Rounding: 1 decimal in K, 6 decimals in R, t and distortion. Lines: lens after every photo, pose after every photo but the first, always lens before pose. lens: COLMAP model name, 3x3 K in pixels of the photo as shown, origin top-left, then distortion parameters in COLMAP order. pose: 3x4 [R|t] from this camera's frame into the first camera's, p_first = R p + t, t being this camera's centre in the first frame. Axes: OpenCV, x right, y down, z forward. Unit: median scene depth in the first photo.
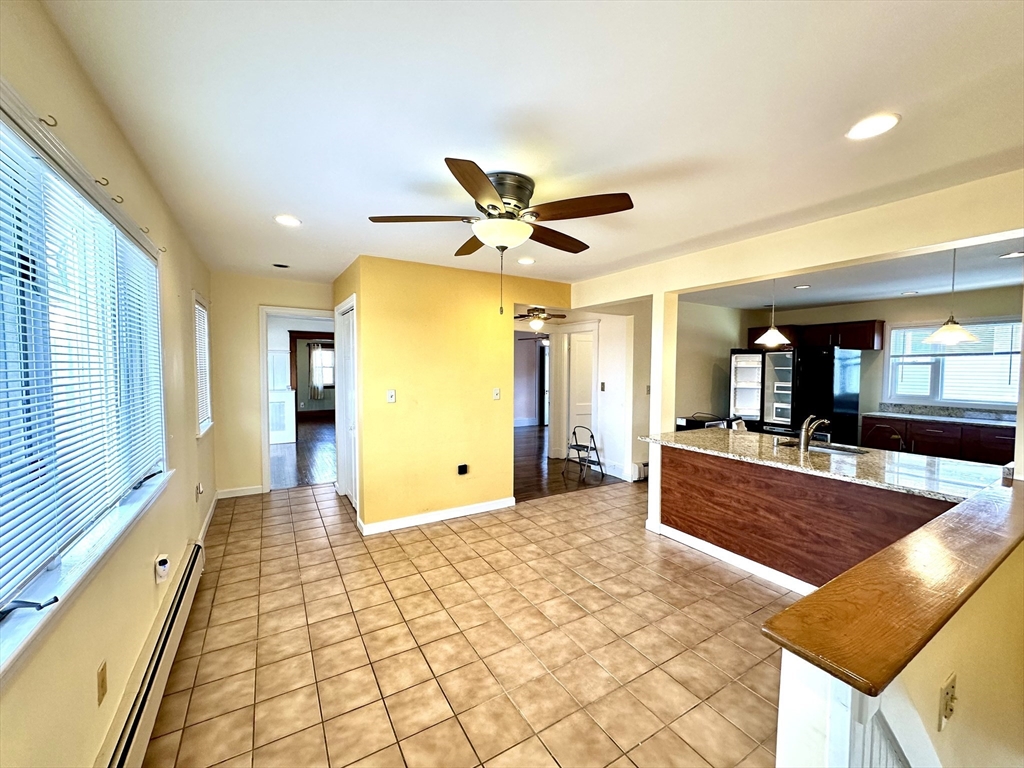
lens RADIAL K [[405.9, 0, 510.9], [0, 405.9, 385.0], [0, 0, 1]] dist [-0.002257, 0.000422]
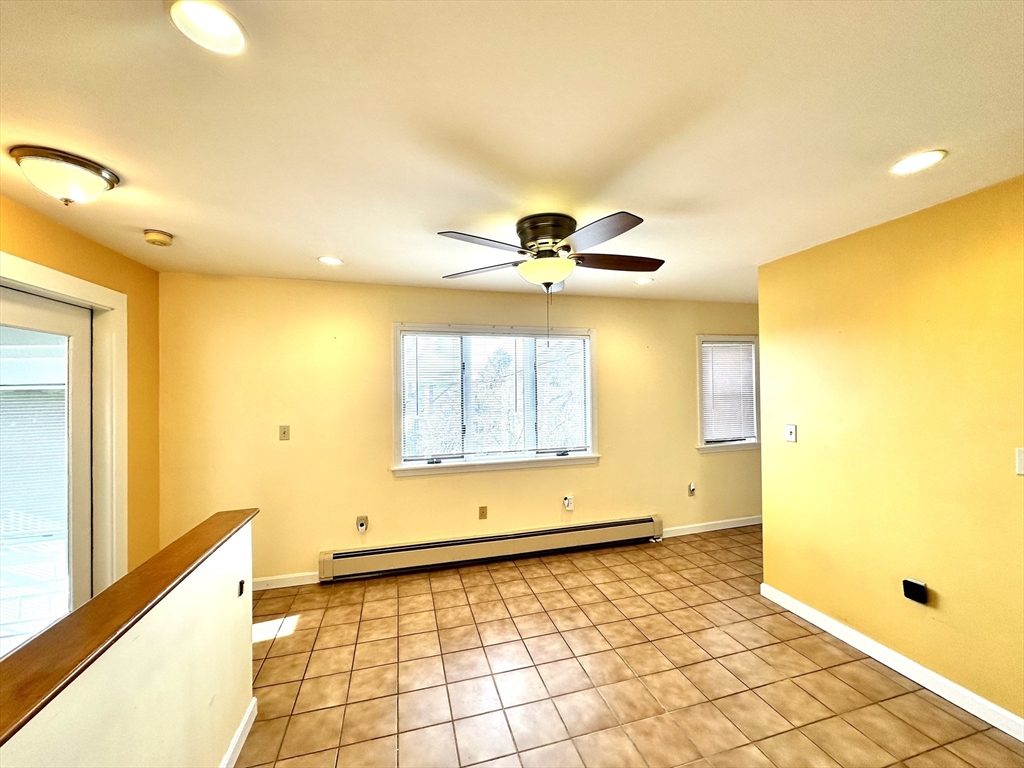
lens RADIAL K [[405.9, 0, 510.9], [0, 405.9, 385.0], [0, 0, 1]] dist [-0.002257, 0.000422]
pose [[-0.265676, -0.010513, -0.964005, 0.825262], [-0.032751, 0.999462, -0.001874, -0.063591], [0.963506, 0.031074, -0.265877, 0.986367]]
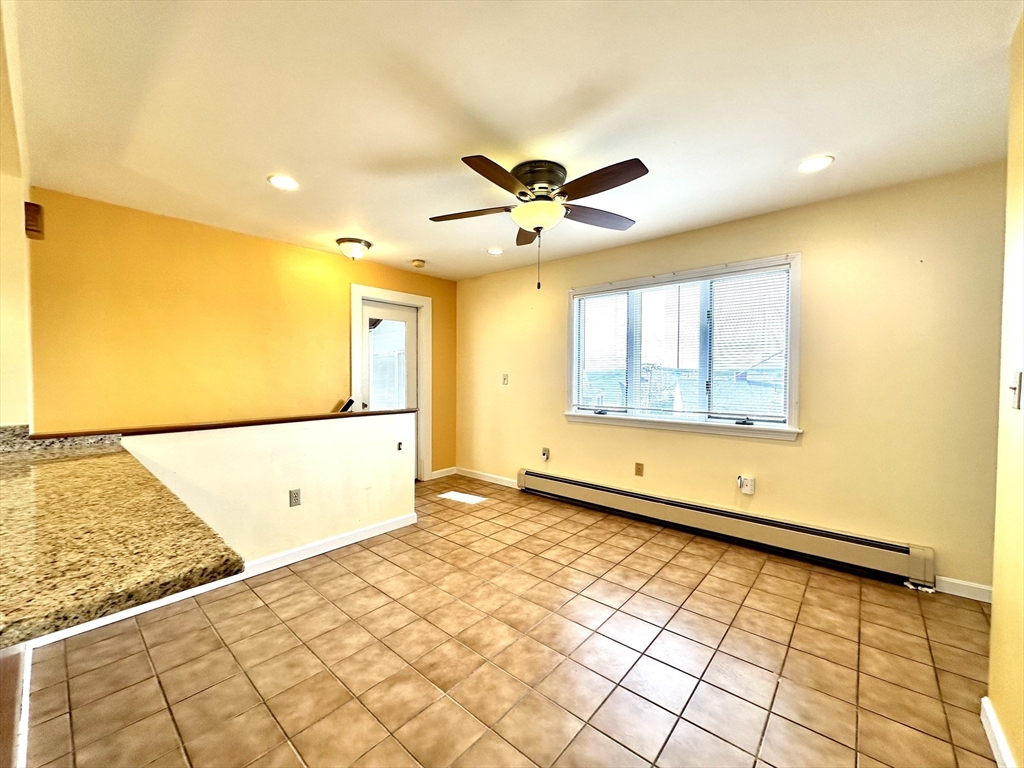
lens RADIAL K [[405.9, 0, 510.9], [0, 405.9, 385.0], [0, 0, 1]] dist [-0.002257, 0.000422]
pose [[-0.951784, -0.002247, -0.306762, 0.323277], [-0.022938, 0.997695, 0.063861, 0.015387], [0.305911, 0.067819, -0.949641, 1.705554]]
